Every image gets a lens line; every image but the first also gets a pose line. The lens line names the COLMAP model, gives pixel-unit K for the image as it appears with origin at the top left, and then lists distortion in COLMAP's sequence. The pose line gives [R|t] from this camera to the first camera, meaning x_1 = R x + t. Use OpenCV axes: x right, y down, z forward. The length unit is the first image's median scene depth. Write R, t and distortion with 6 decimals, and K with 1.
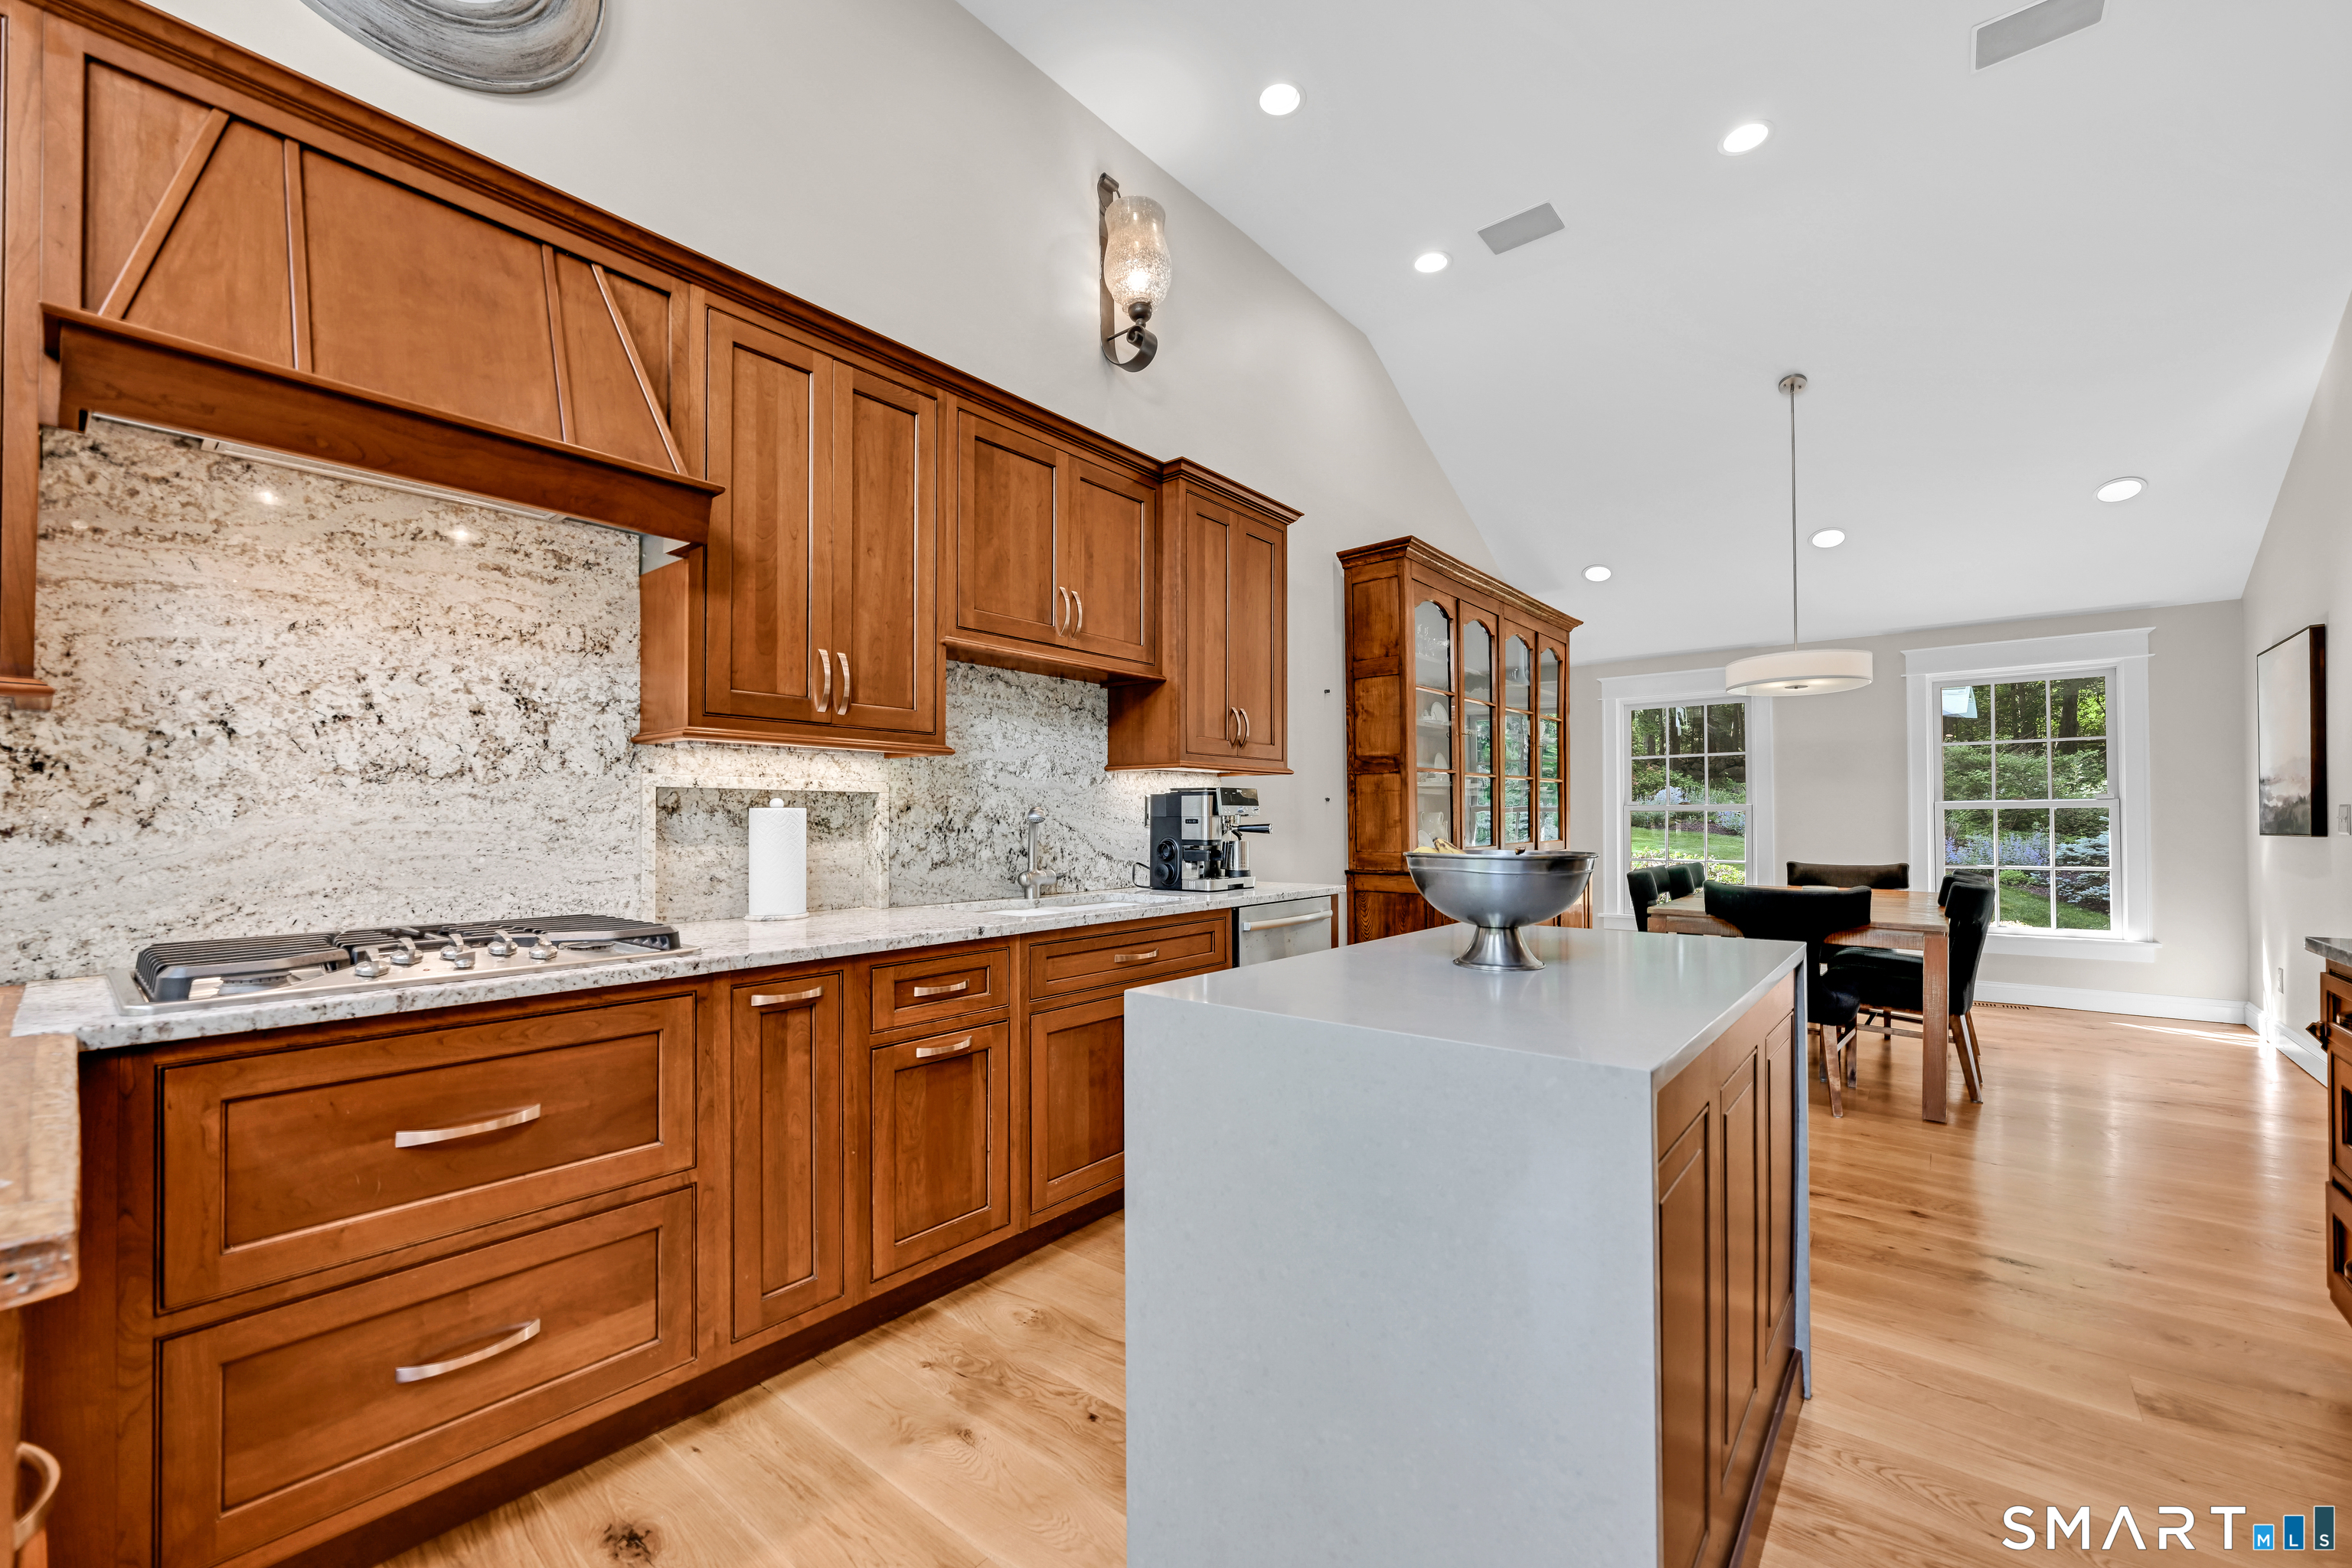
lens RADIAL K [[937.8, 0, 1177.5], [0, 937.8, 810.9], [0, 0, 1]] dist [-0.004184, 0.000180]
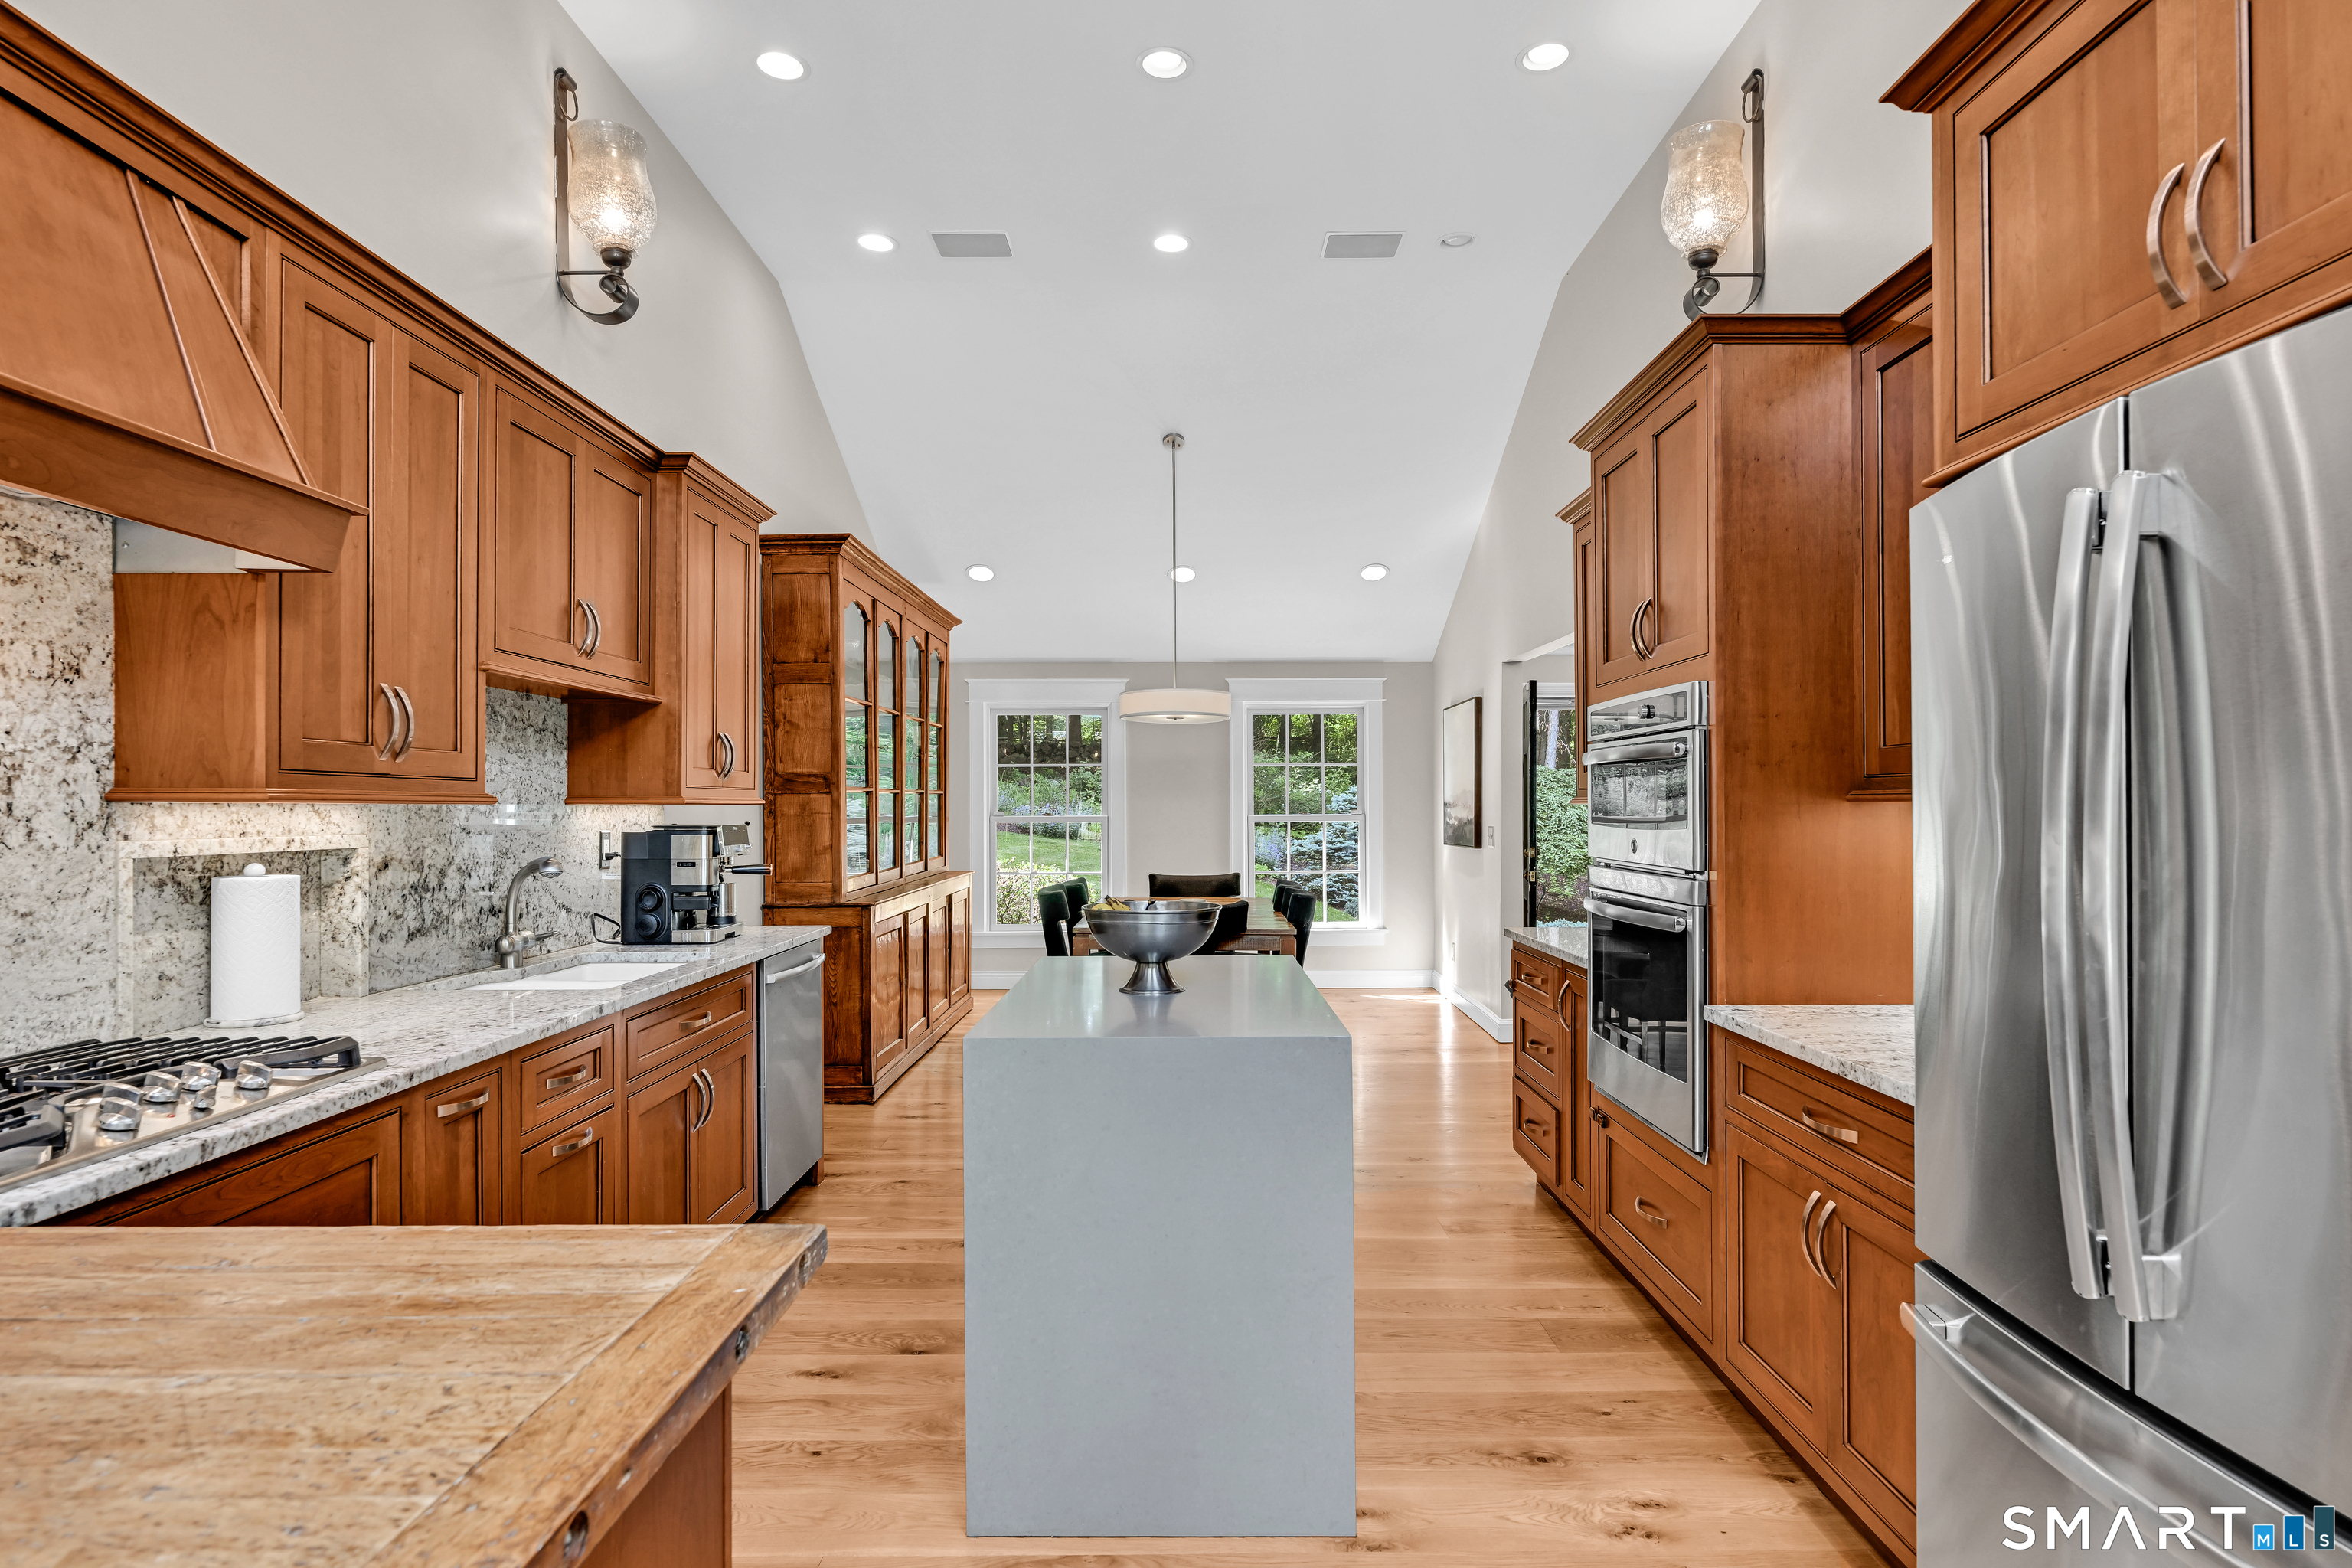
lens RADIAL K [[1242.1, 0, 1185.1], [0, 1242.1, 802.0], [0, 0, 1]] dist [-0.004581, 0.000146]
pose [[0.771101, 0.003079, 0.636705, -0.371595], [-0.005979, 0.999979, 0.002406, -0.053745], [-0.636685, -0.005662, 0.771103, -0.193187]]
